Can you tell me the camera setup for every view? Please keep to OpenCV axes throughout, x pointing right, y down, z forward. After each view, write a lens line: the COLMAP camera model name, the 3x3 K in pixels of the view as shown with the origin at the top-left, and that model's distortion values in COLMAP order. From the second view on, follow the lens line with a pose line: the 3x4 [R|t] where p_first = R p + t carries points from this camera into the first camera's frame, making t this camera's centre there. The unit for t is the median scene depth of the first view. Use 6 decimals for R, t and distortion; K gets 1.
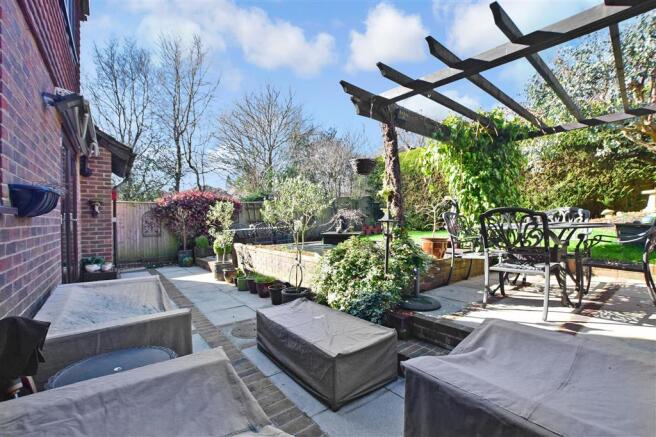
lens RADIAL K [[291.1, 0, 330.7], [0, 291.1, 221.3], [0, 0, 1]] dist [-0.021537, 0.001180]
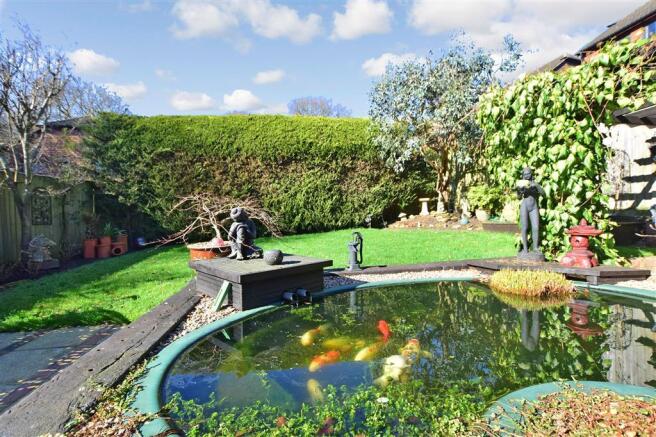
lens RADIAL K [[291.1, 0, 330.7], [0, 291.1, 221.3], [0, 0, 1]] dist [-0.021537, 0.001180]
pose [[0.481403, -0.007852, 0.876464, -0.216200], [0.013549, 0.999907, 0.001516, -0.014326], [-0.876394, 0.011146, 0.481465, 0.735396]]
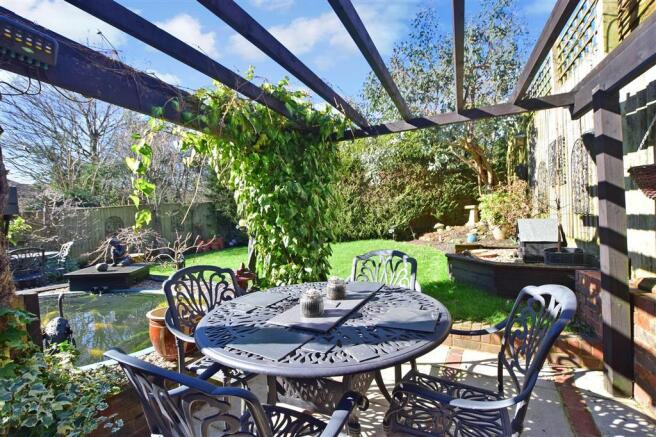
lens RADIAL K [[291.1, 0, 330.7], [0, 291.1, 221.3], [0, 0, 1]] dist [-0.021537, 0.001180]
pose [[0.915812, -0.010157, 0.401480, 0.222738], [0.010720, 0.999942, 0.000844, -0.057344], [-0.401465, 0.003531, 0.915868, 0.229108]]
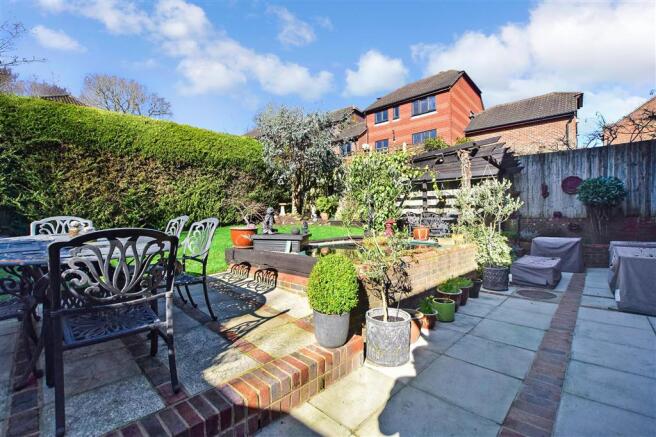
lens RADIAL K [[291.1, 0, 330.7], [0, 291.1, 221.3], [0, 0, 1]] dist [-0.021537, 0.001180]
pose [[-0.147940, -0.000223, 0.988996, -0.653398], [0.007831, 0.999968, 0.001397, -0.000168], [-0.988965, 0.007952, -0.147934, 0.963926]]
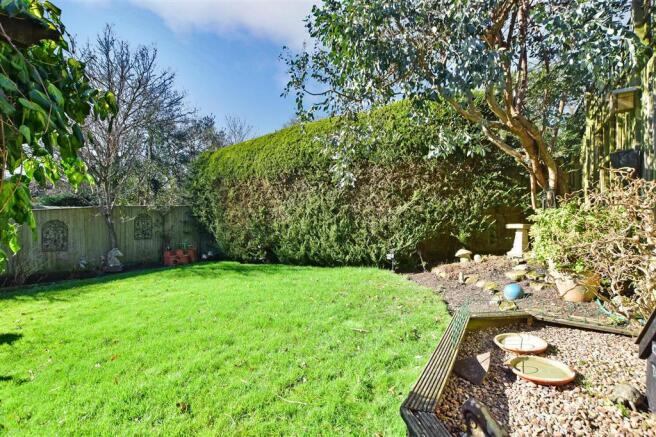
lens RADIAL K [[291.1, 0, 330.7], [0, 291.1, 221.3], [0, 0, 1]] dist [-0.021537, 0.001180]
pose [[0.962232, 0.028357, 0.270749, 0.531879], [-0.025963, 0.999586, -0.012420, -0.095194], [-0.270989, 0.004922, 0.962570, 0.475888]]
